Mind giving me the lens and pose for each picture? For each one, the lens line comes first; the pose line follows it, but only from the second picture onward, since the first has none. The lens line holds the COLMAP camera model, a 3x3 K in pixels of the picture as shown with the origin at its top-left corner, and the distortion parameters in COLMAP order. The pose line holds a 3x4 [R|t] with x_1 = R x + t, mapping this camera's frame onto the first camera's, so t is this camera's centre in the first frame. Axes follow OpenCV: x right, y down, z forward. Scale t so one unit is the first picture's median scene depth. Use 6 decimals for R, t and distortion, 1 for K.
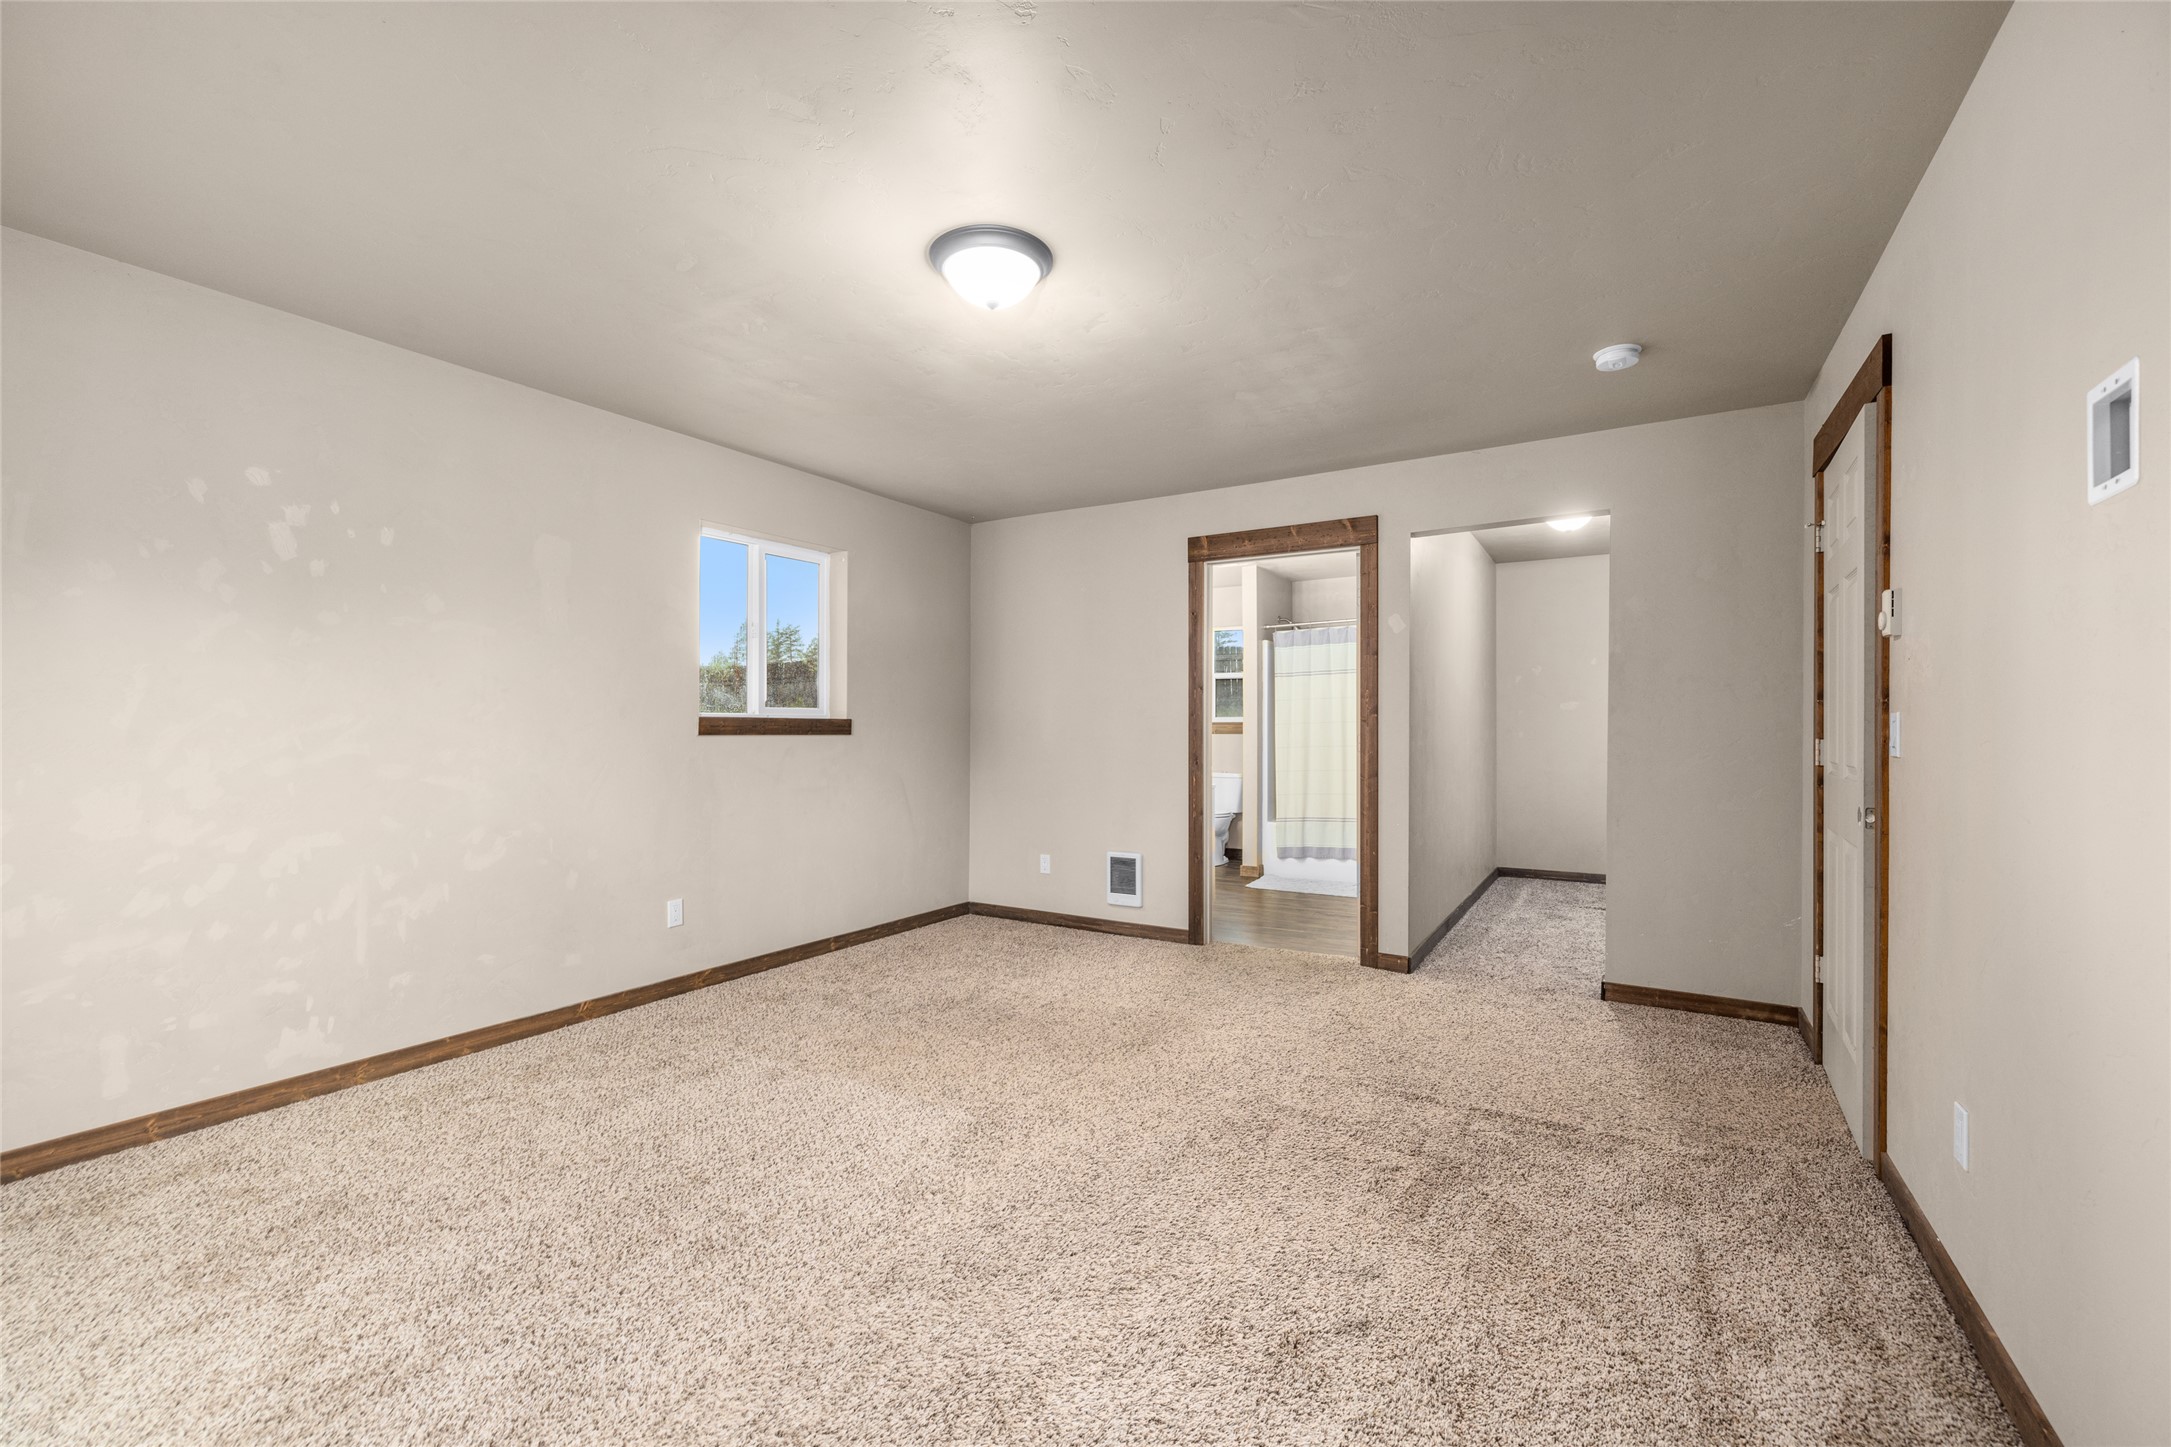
lens RADIAL K [[905.4, 0, 1086.1], [0, 905.4, 729.3], [0, 0, 1]] dist [-0.000143, -0.000025]
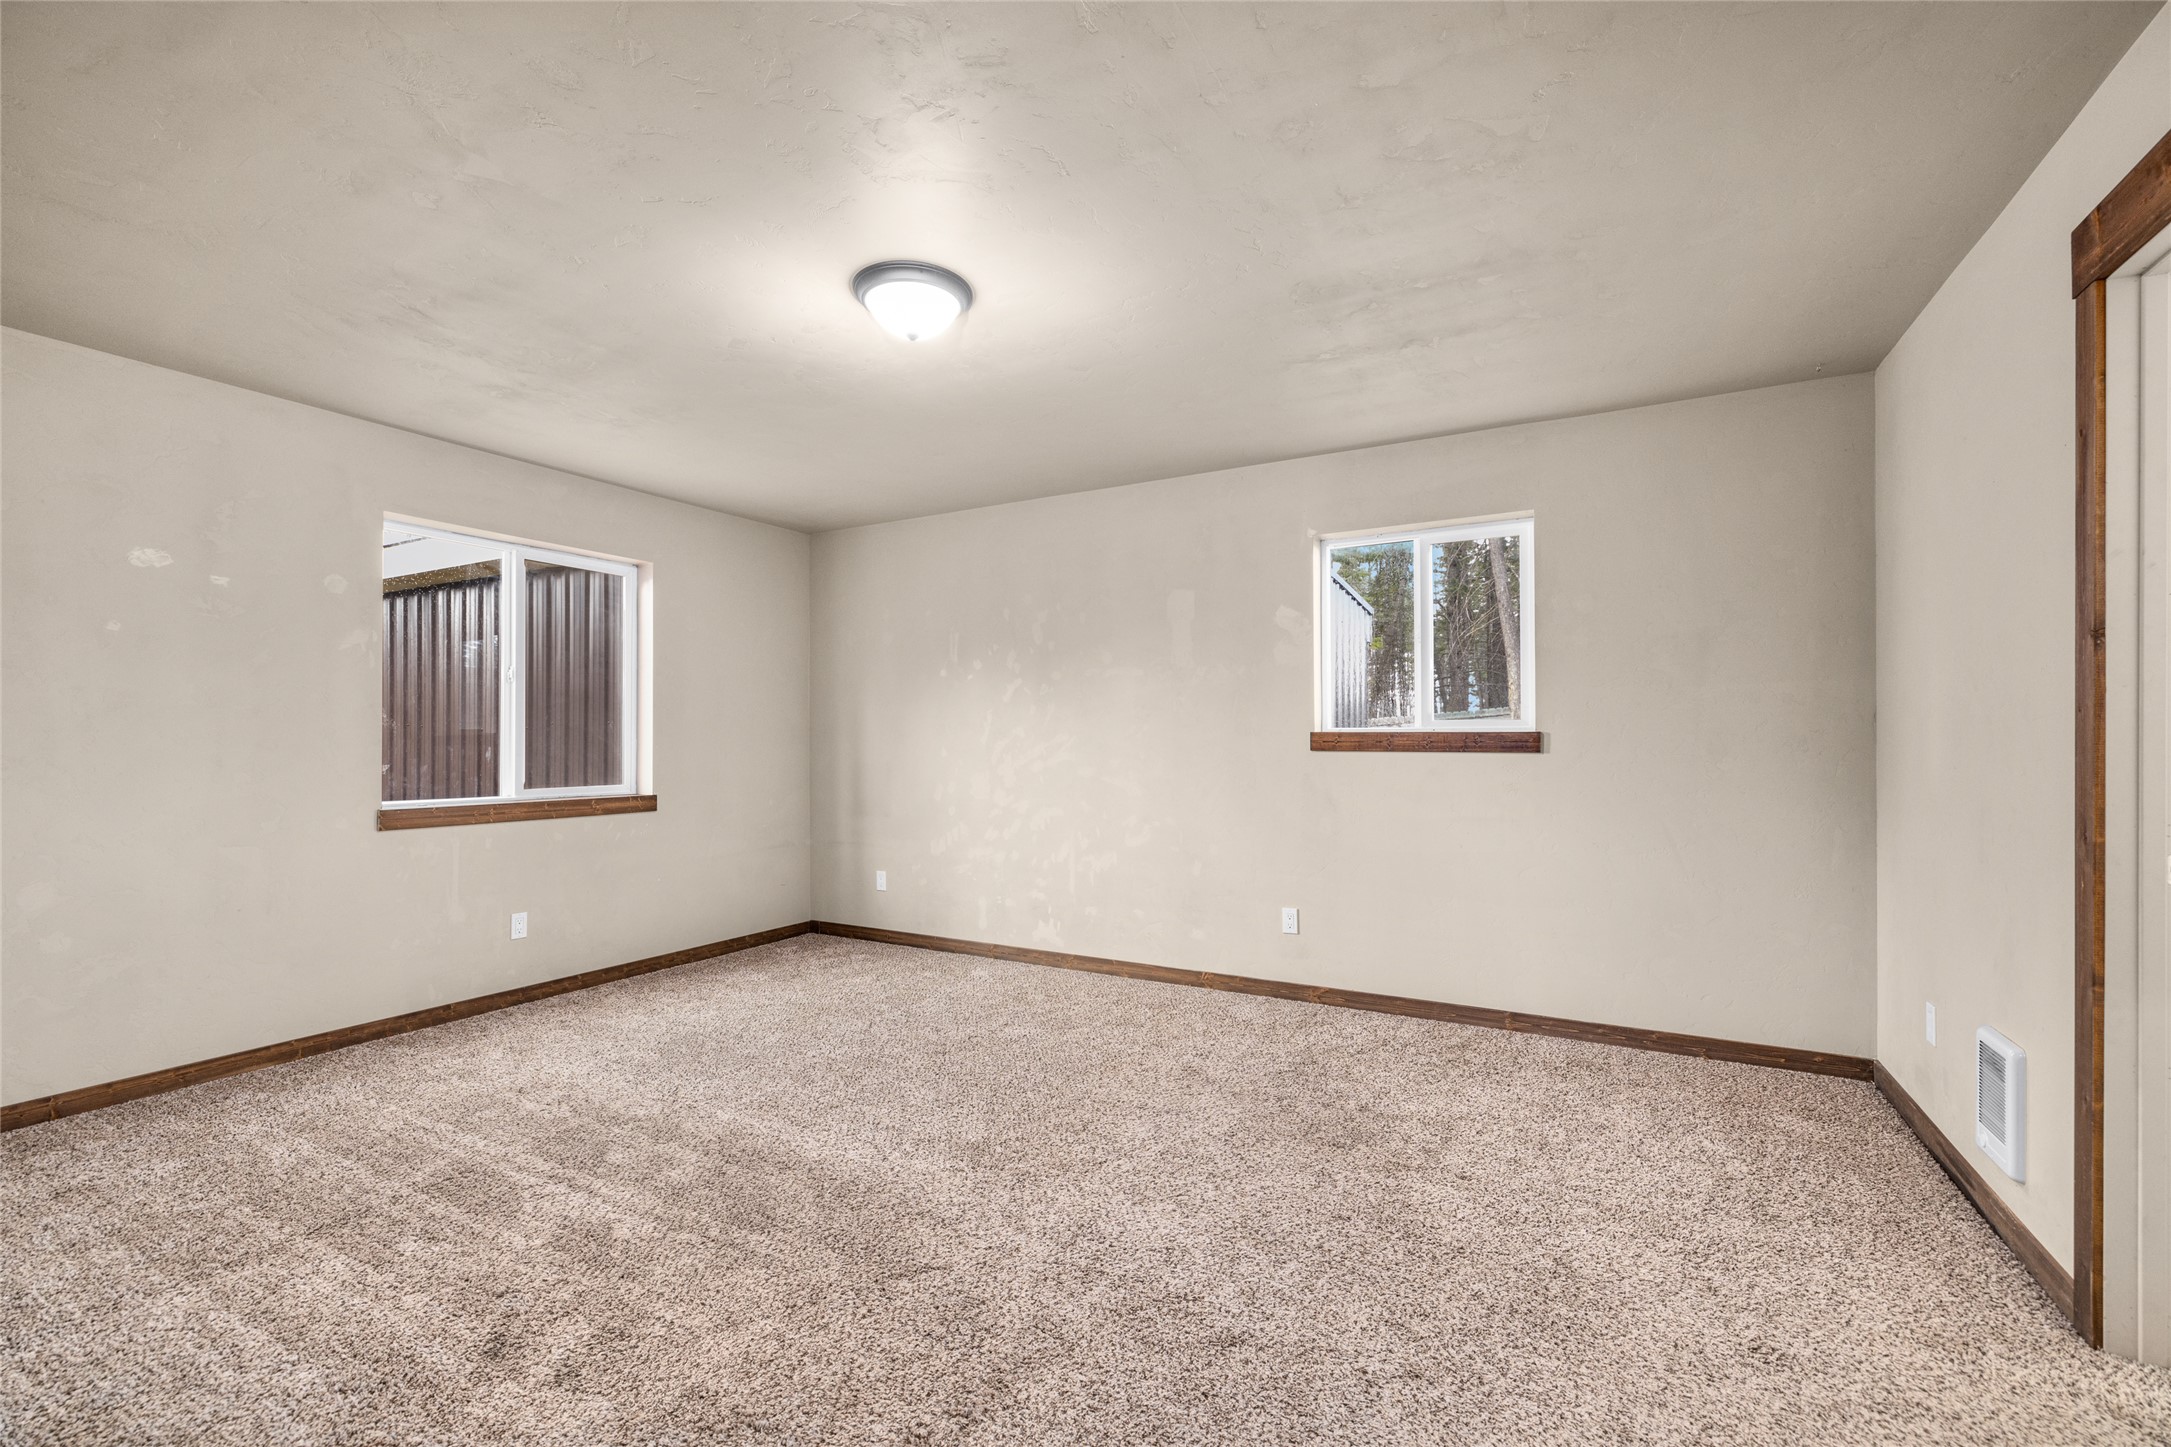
lens RADIAL K [[930.9, 0, 1058.1], [0, 930.9, 746.4], [0, 0, 1]] dist [0.000485, 0.000138]
pose [[0.018891, 0.007397, -0.999794, 0.822397], [0.000735, 0.999972, 0.007413, -0.008310], [0.999821, -0.000875, 0.018885, 0.958912]]
